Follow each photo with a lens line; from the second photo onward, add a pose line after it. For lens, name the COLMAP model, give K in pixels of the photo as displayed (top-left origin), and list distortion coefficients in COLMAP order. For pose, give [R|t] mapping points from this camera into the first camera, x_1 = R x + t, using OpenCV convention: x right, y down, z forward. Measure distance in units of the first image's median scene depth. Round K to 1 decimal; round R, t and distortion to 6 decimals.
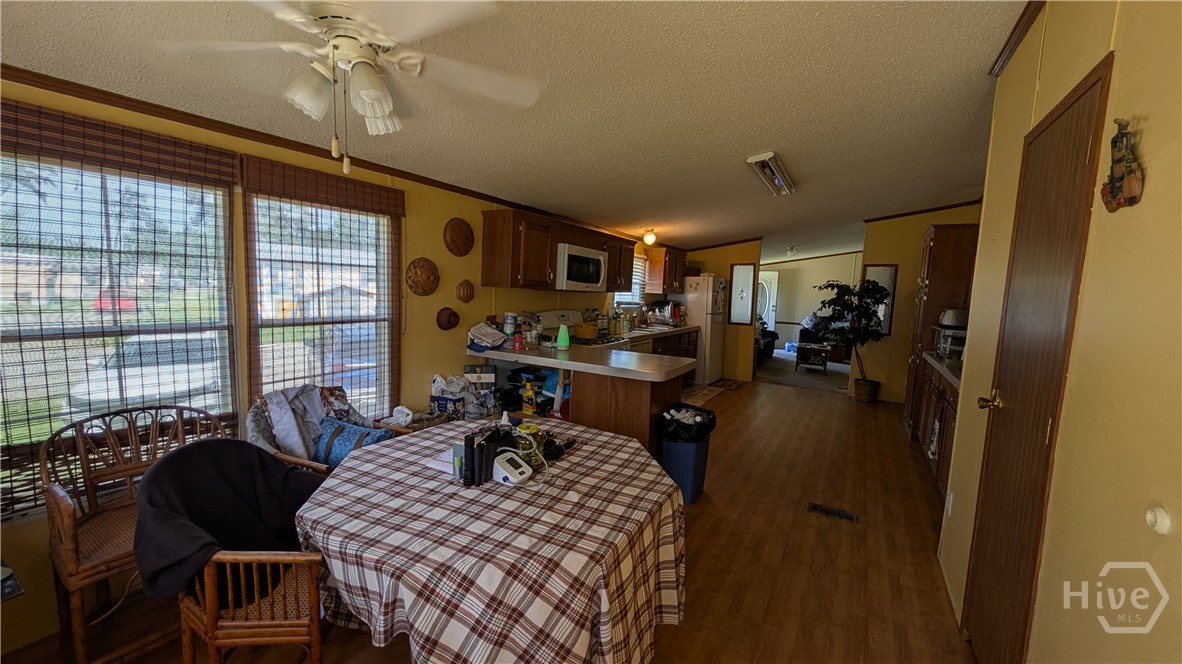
lens RADIAL K [[442.7, 0, 593.4], [0, 442.7, 333.5], [0, 0, 1]] dist [0.019414, -0.009661]
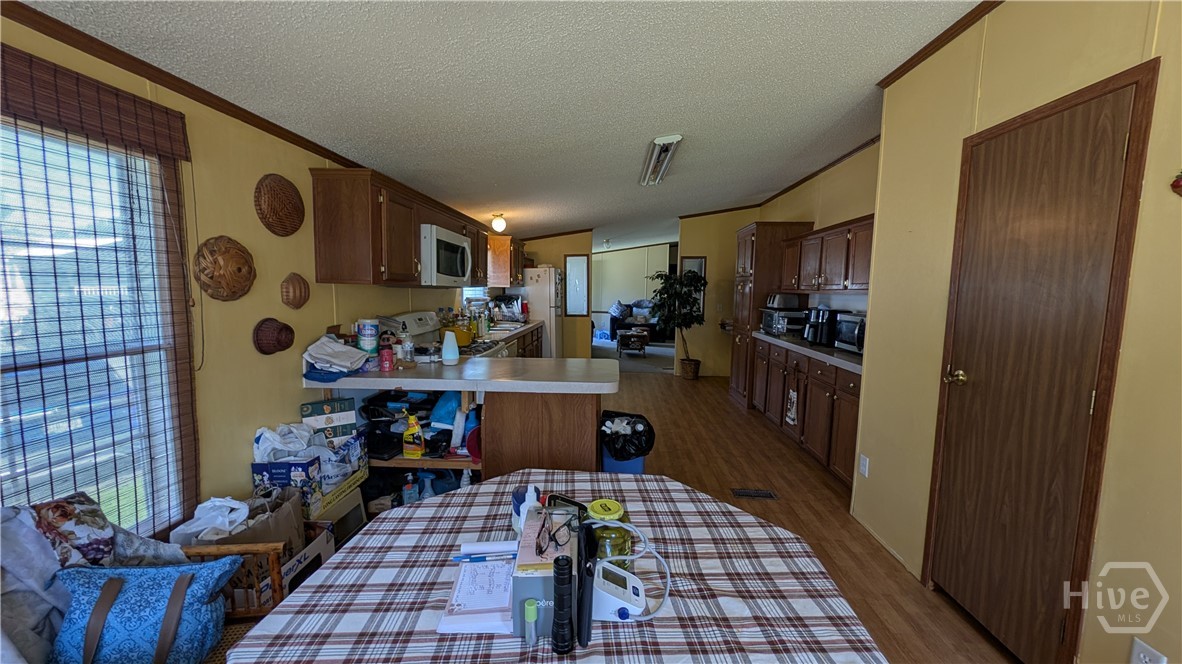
lens RADIAL K [[442.7, 0, 593.4], [0, 442.7, 333.5], [0, 0, 1]] dist [0.019414, -0.009661]
pose [[0.882891, -0.074799, 0.463582, -0.204899], [0.067393, 0.997195, 0.032547, -0.024905], [-0.464716, 0.002507, 0.885456, 0.217493]]
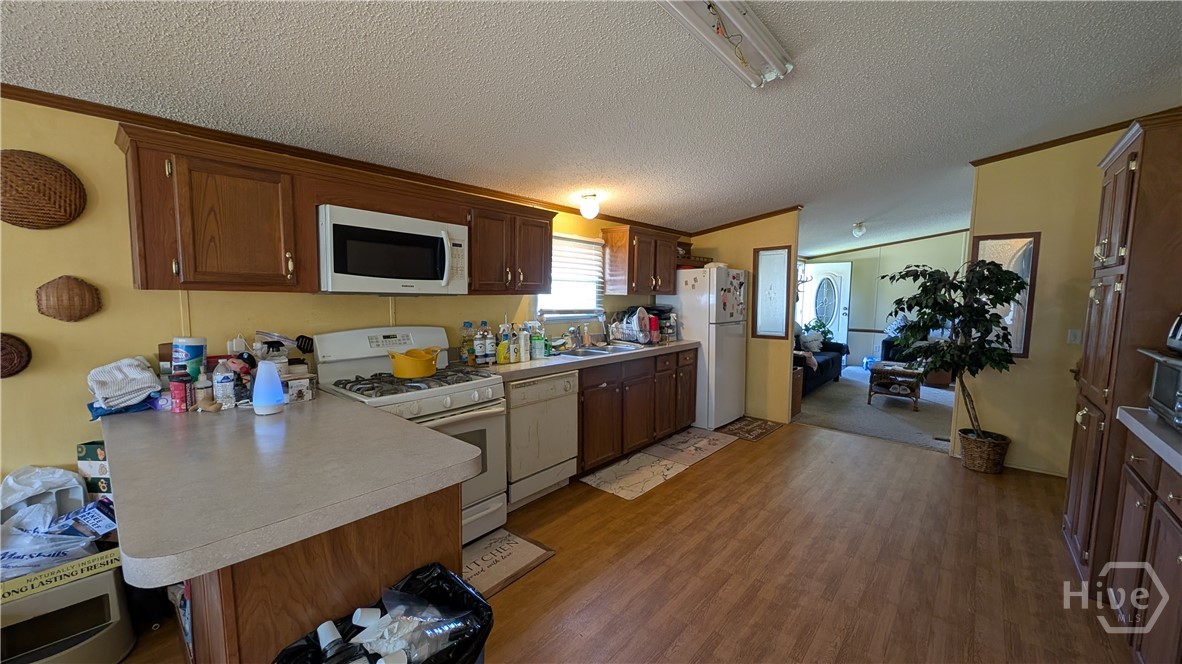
lens RADIAL K [[442.7, 0, 593.4], [0, 442.7, 333.5], [0, 0, 1]] dist [0.019414, -0.009661]
pose [[0.984232, -0.013310, -0.176381, 0.382177], [0.010786, 0.999825, -0.015263, -0.040294], [0.176554, 0.013120, 0.984204, 0.589247]]
